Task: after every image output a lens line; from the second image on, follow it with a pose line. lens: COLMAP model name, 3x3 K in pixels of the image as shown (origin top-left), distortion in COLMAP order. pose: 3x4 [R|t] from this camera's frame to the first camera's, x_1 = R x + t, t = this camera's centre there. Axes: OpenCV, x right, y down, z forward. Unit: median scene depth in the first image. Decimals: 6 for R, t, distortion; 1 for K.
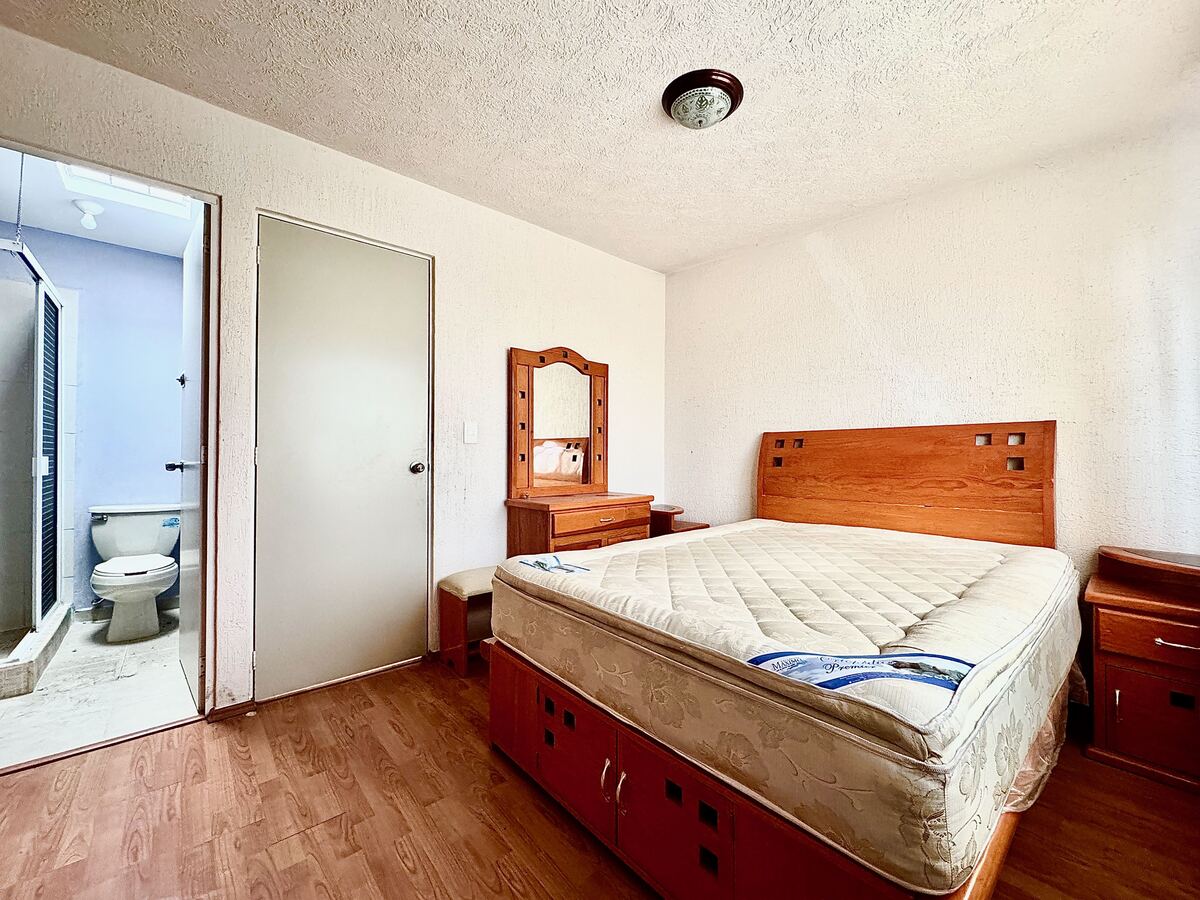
lens RADIAL K [[479.5, 0, 602.8], [0, 479.5, 447.9], [0, 0, 1]] dist [-0.002213, -0.000088]
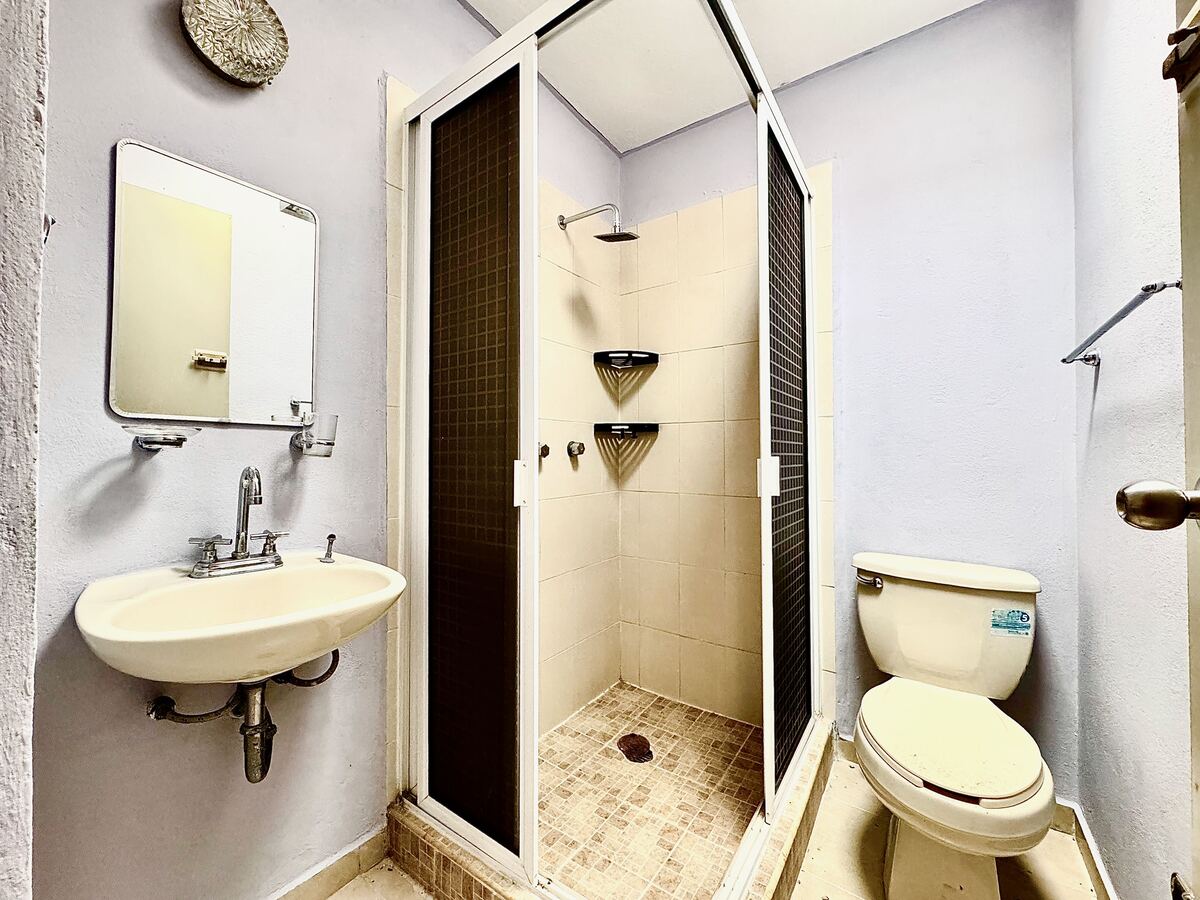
lens RADIAL K [[479.5, 0, 594.4], [0, 479.5, 449.1], [0, 0, 1]] dist [-0.002213, -0.000088]
pose [[0.218802, -0.015541, -0.975646, -0.639647], [0.014172, 0.999818, -0.012748, 0.011945], [0.975666, -0.011037, 0.218982, 0.625159]]
